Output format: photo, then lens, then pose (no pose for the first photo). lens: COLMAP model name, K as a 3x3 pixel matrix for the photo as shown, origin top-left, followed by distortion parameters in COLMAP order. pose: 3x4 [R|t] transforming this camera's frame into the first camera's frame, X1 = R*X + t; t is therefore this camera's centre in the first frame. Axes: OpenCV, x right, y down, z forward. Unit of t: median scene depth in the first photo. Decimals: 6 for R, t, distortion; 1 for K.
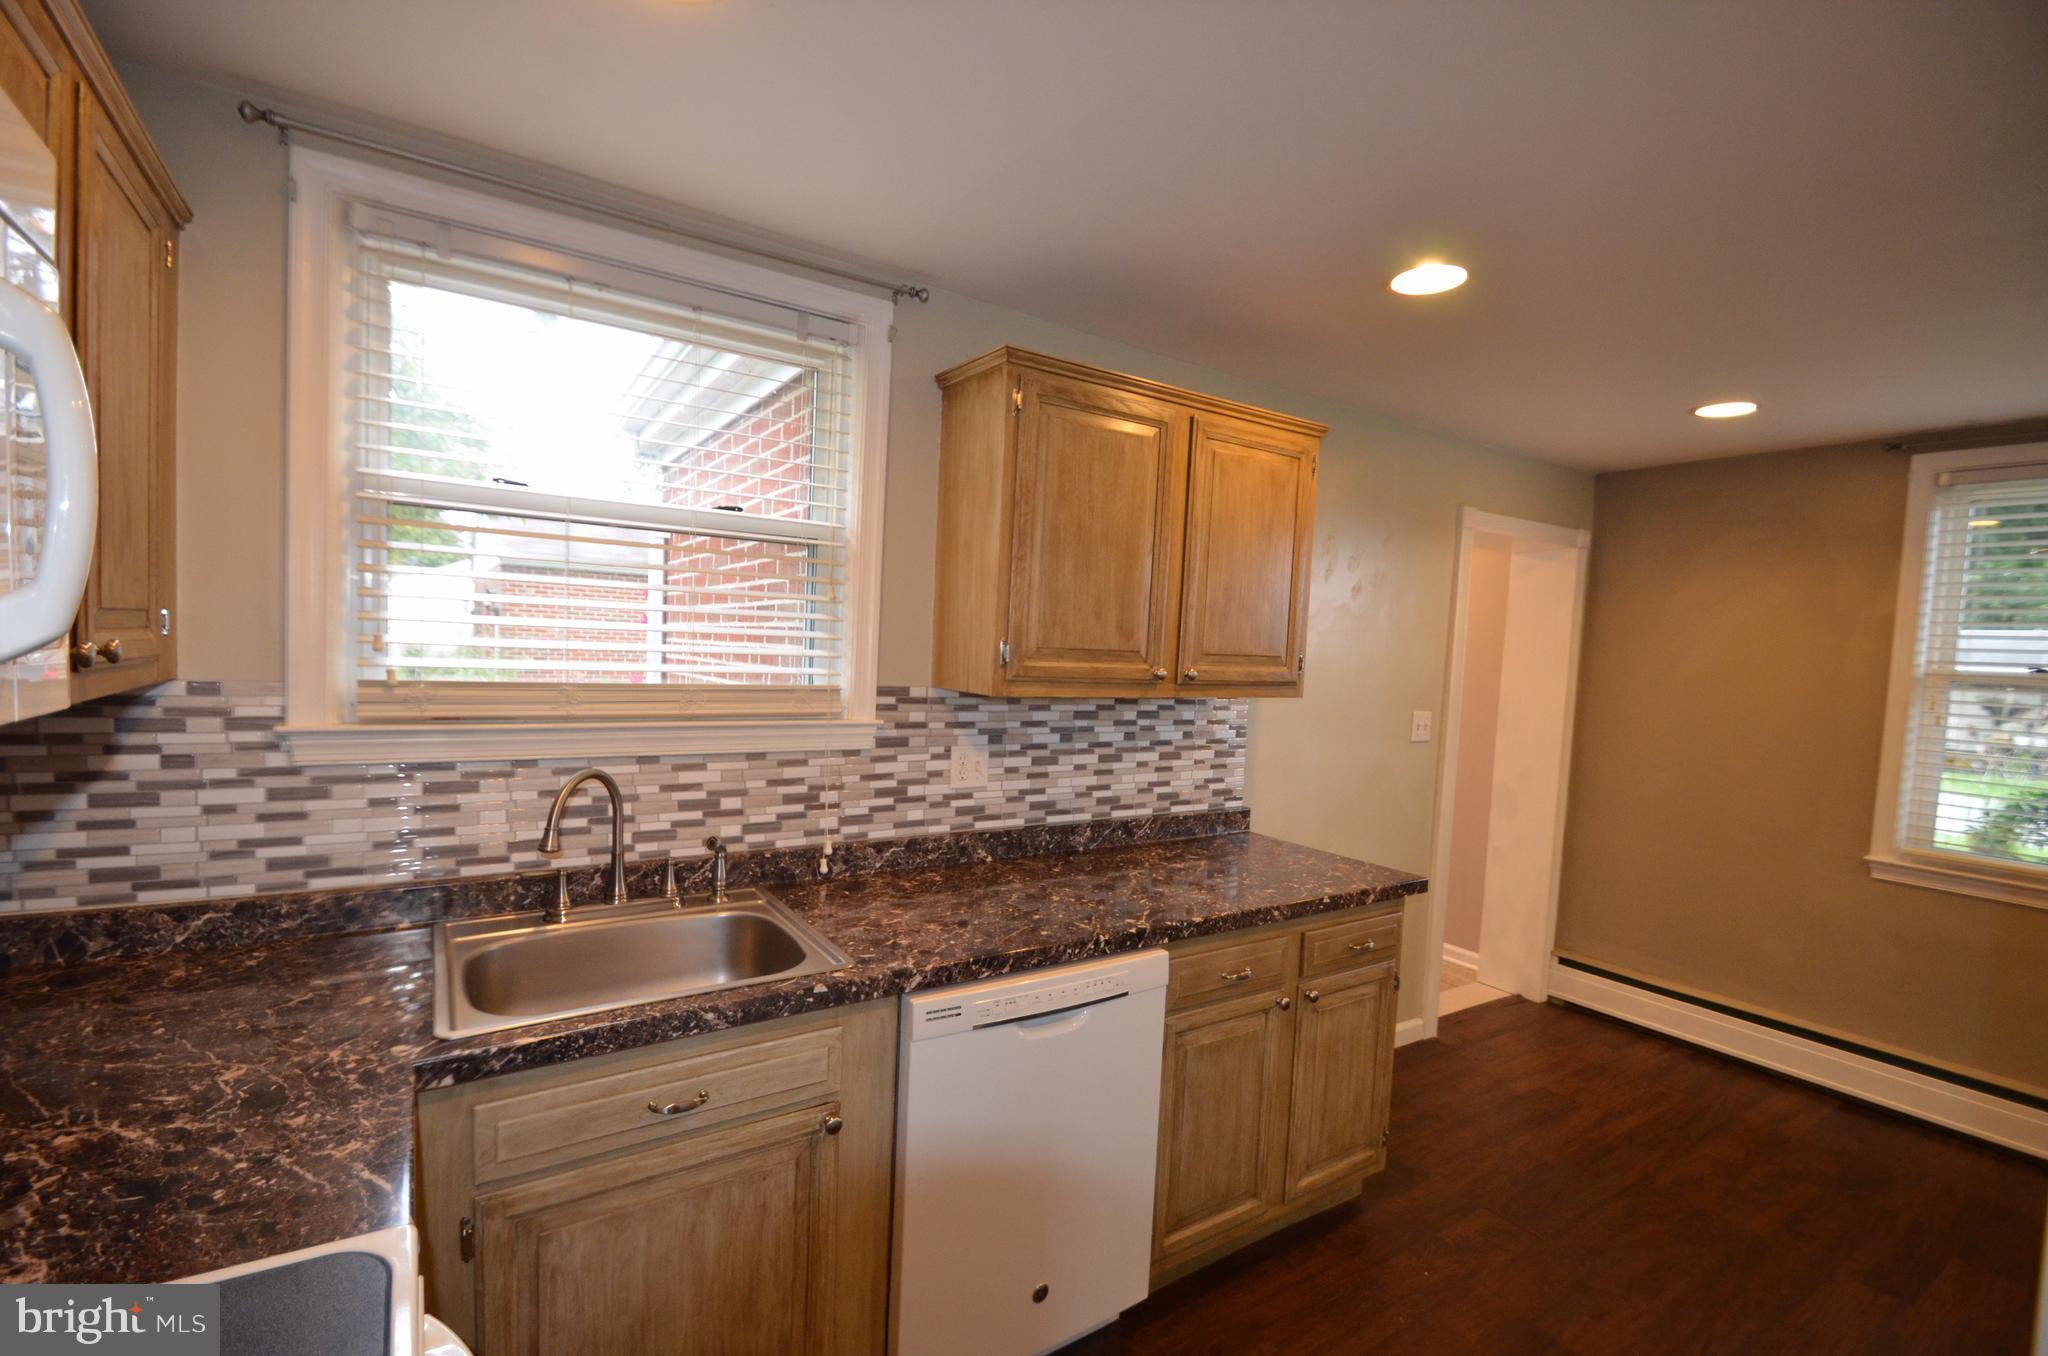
lens RADIAL K [[896.0, 0, 988.0], [0, 896.0, 701.4], [0, 0, 1]] dist [0.013659, -0.016154]
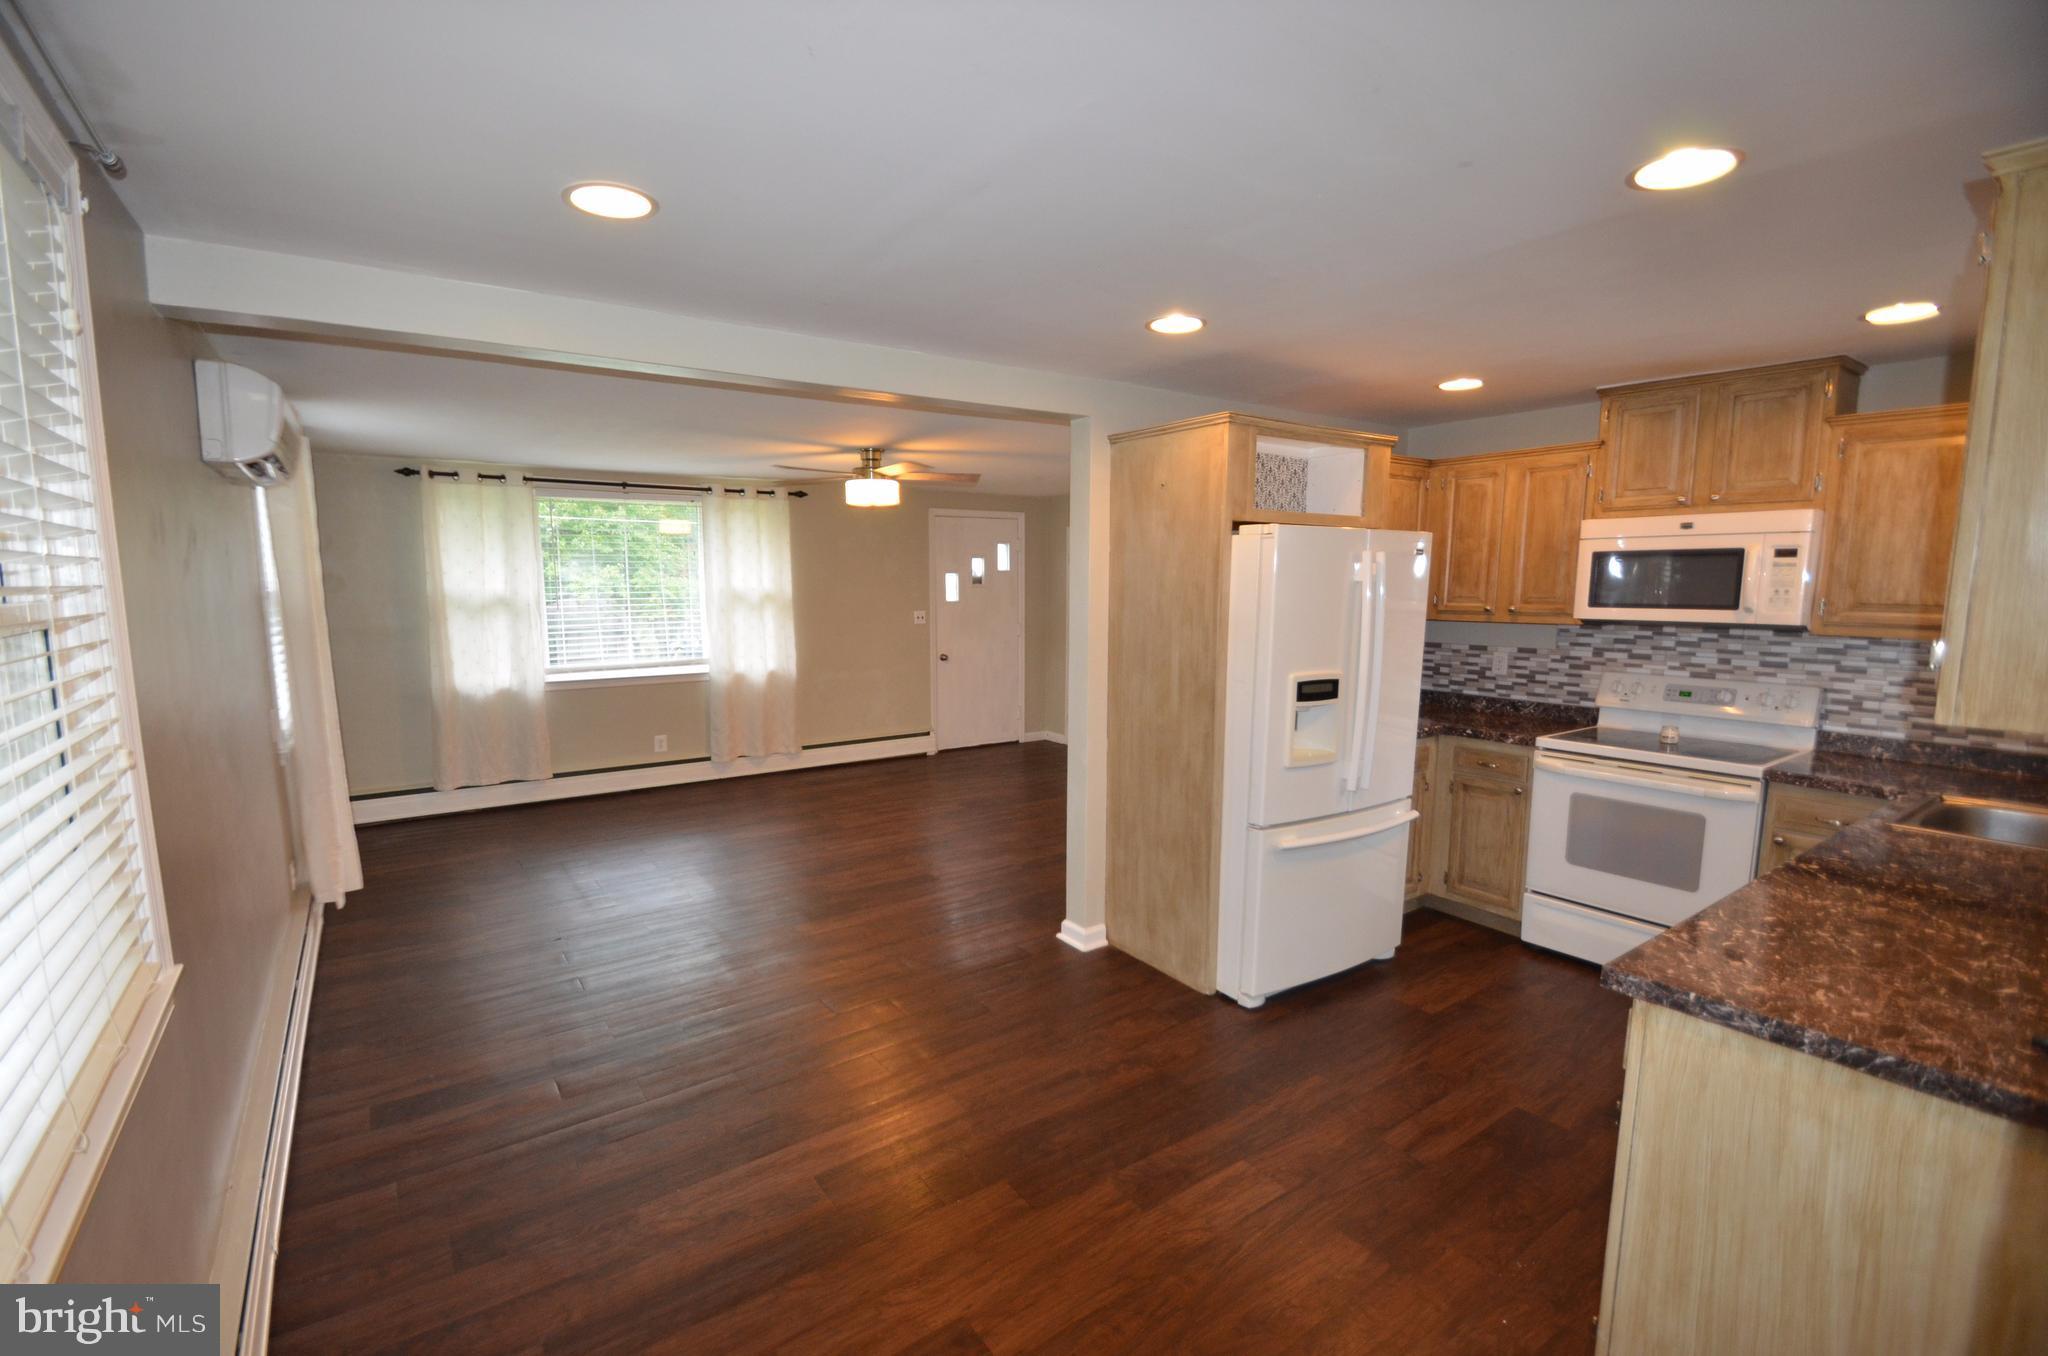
lens RADIAL K [[896.0, 0, 991.3], [0, 896.0, 701.2], [0, 0, 1]] dist [0.013659, -0.016154]
pose [[-0.998271, -0.036253, -0.046279, 0.952084], [-0.044665, 0.979562, 0.196122, -0.094961], [0.038223, 0.197850, -0.979487, 1.556140]]
